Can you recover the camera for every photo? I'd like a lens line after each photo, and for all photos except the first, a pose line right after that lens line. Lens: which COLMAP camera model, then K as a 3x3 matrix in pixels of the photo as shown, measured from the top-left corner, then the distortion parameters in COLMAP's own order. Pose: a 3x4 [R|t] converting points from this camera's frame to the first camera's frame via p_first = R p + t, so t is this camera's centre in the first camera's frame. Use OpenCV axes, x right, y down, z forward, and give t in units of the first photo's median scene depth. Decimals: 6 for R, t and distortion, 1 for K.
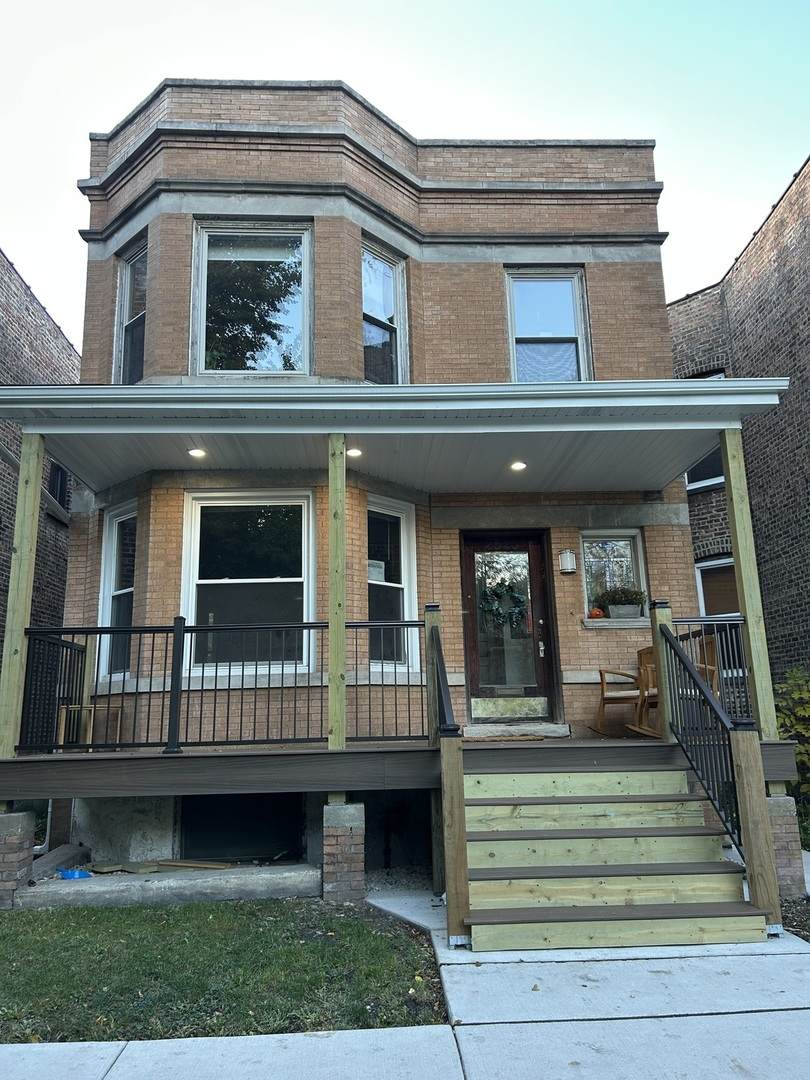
lens RADIAL K [[809.7, 0, 404.4], [0, 809.7, 534.0], [0, 0, 1]] dist [0.029266, -0.015574]
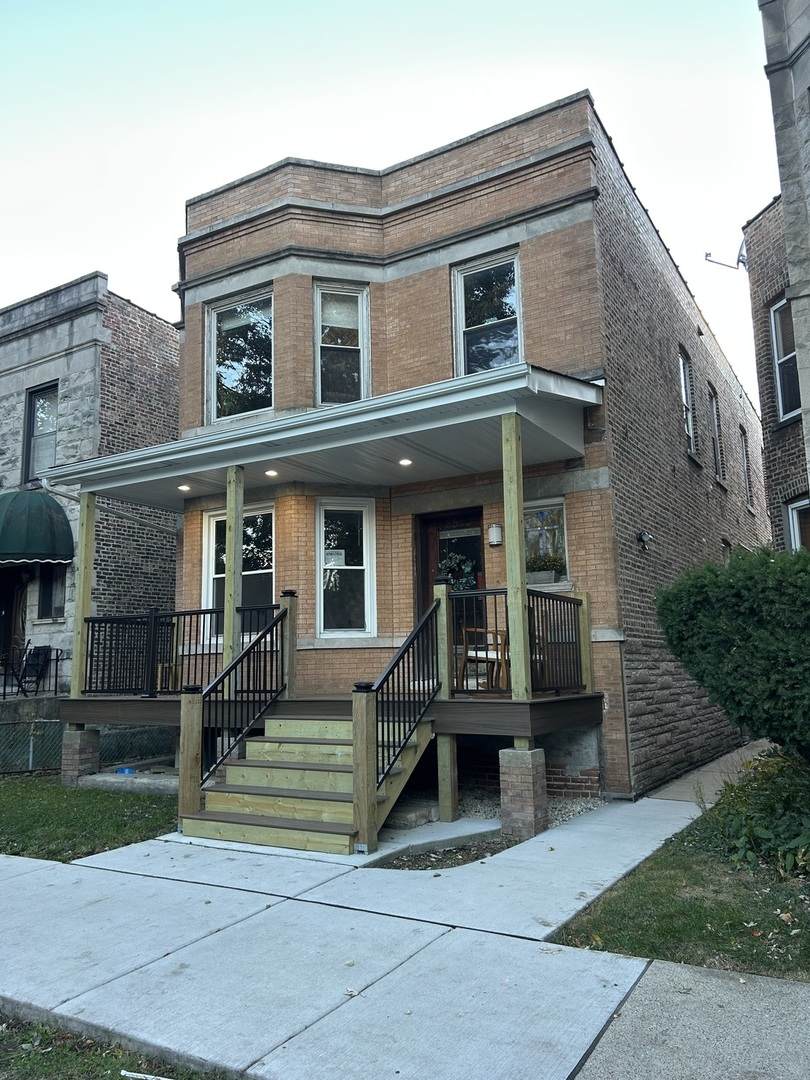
lens RADIAL K [[809.7, 0, 401.5], [0, 809.7, 544.7], [0, 0, 1]] dist [0.029266, -0.015574]
pose [[0.836524, -0.075338, -0.542727, 0.681592], [0.121103, 0.991428, 0.049036, -0.021728], [0.534380, -0.106745, 0.838477, 0.010151]]
